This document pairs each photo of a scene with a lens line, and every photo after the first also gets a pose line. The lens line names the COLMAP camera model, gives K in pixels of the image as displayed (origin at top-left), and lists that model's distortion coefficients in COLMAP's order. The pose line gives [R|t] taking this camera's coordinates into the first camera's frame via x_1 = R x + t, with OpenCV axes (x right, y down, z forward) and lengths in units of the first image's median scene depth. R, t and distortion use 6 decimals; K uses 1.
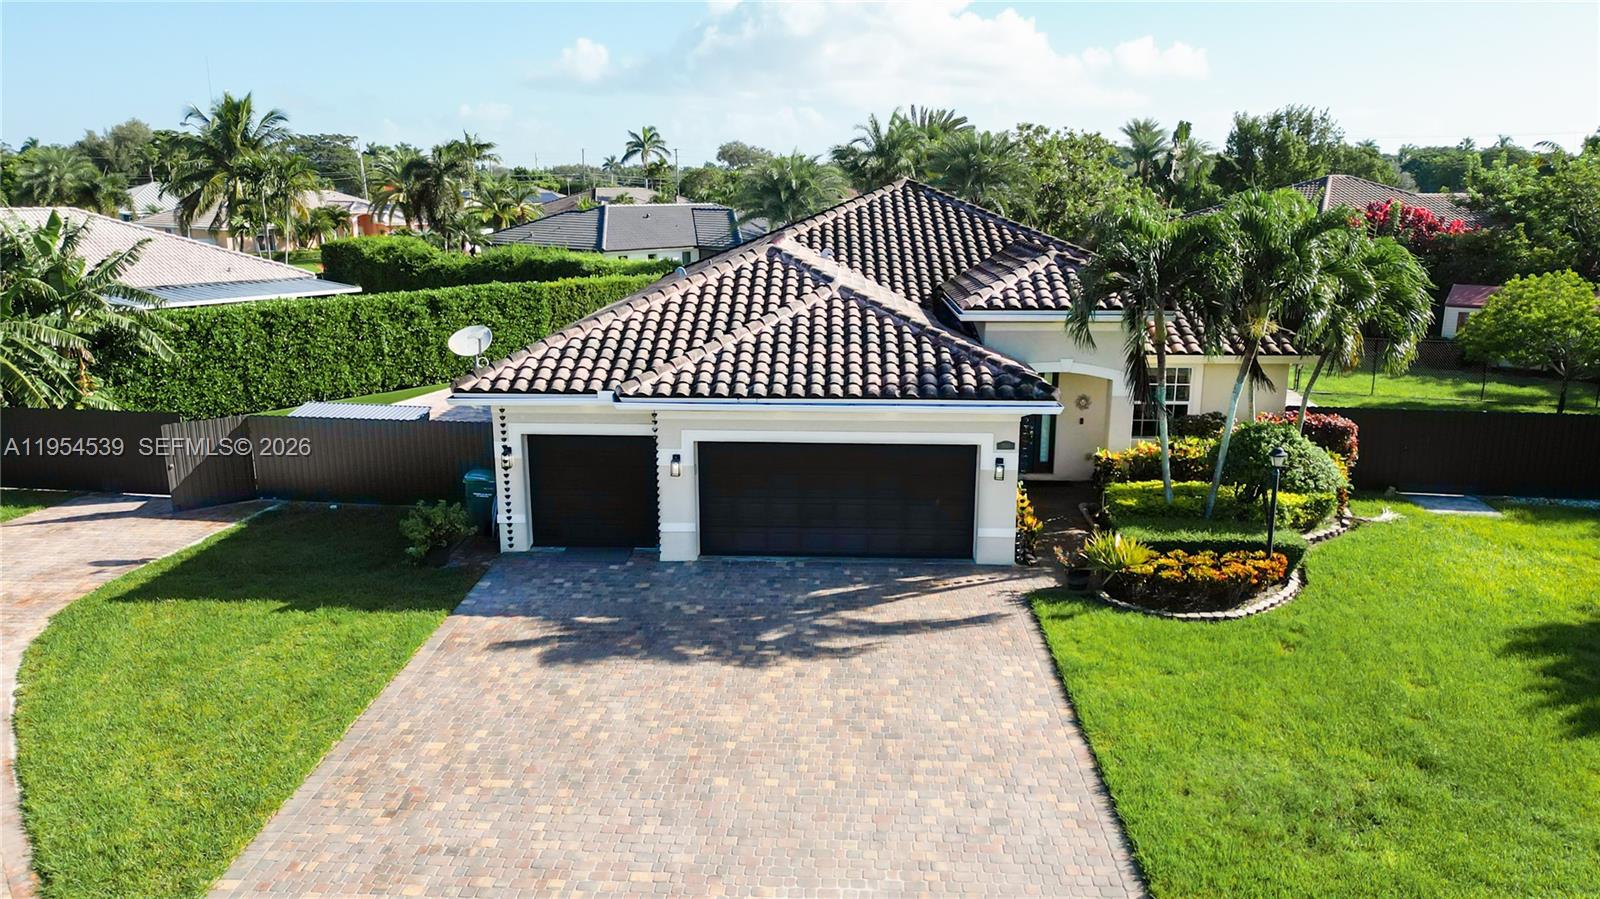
lens RADIAL K [[1143.2, 0, 807.6], [0, 1143.2, 445.8], [0, 0, 1]] dist [0.089999, -0.101155]
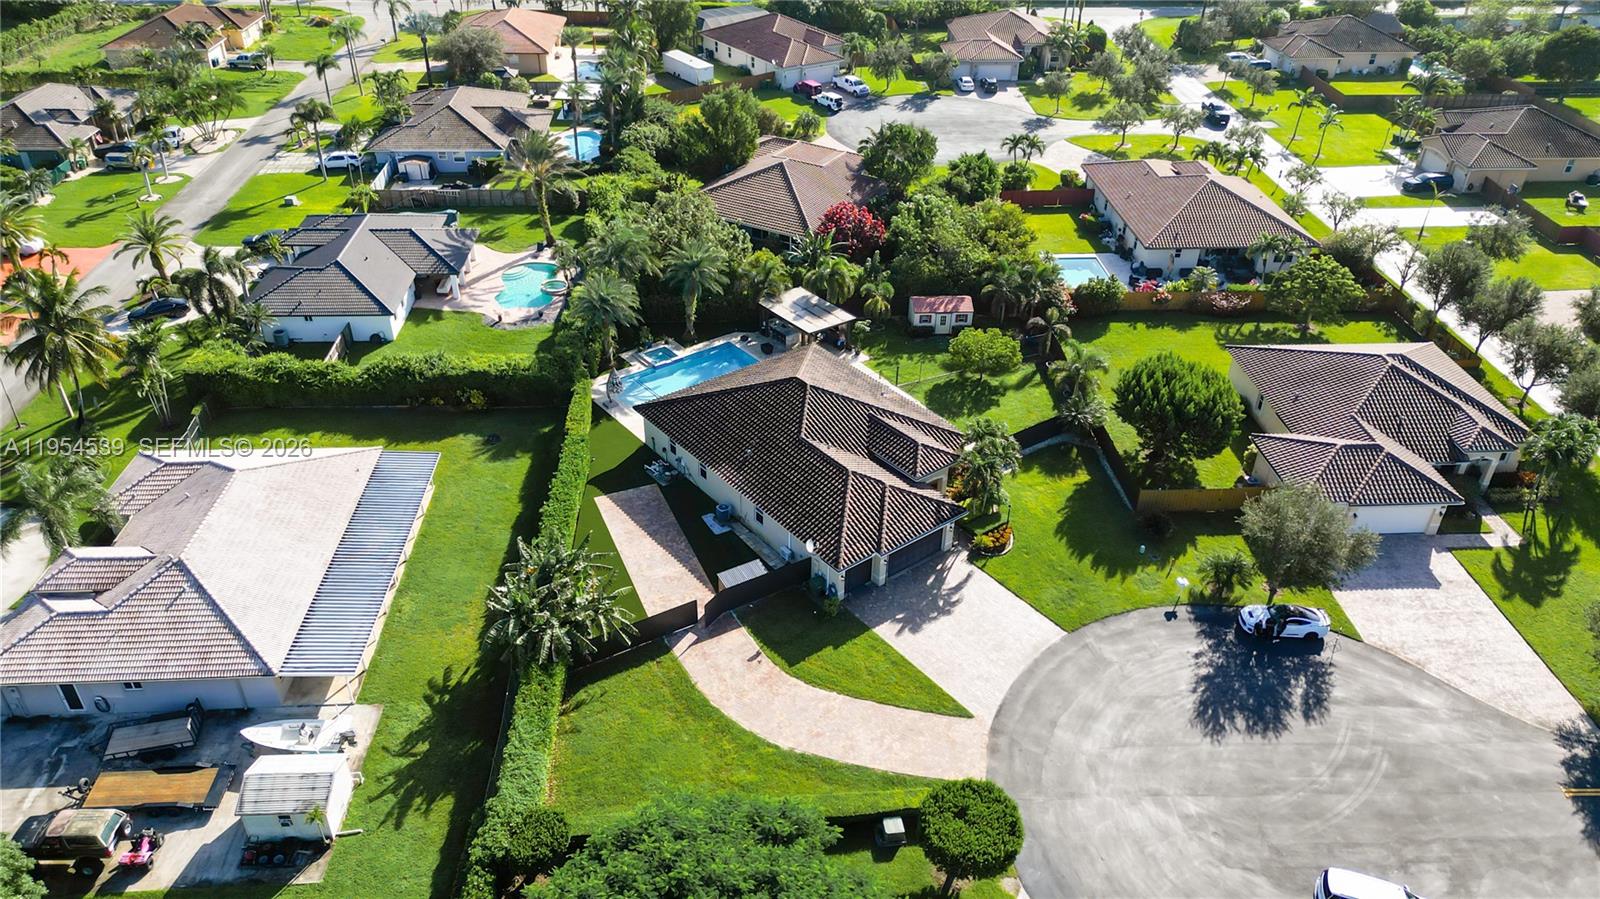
lens RADIAL K [[1143.2, 0, 807.6], [0, 1143.2, 445.8], [0, 0, 1]] dist [0.089999, -0.101155]
pose [[0.760182, -0.344192, 0.551049, -2.108005], [0.130918, 0.911897, 0.388979, -1.703560], [-0.636384, -0.223553, 0.738268, -1.356351]]
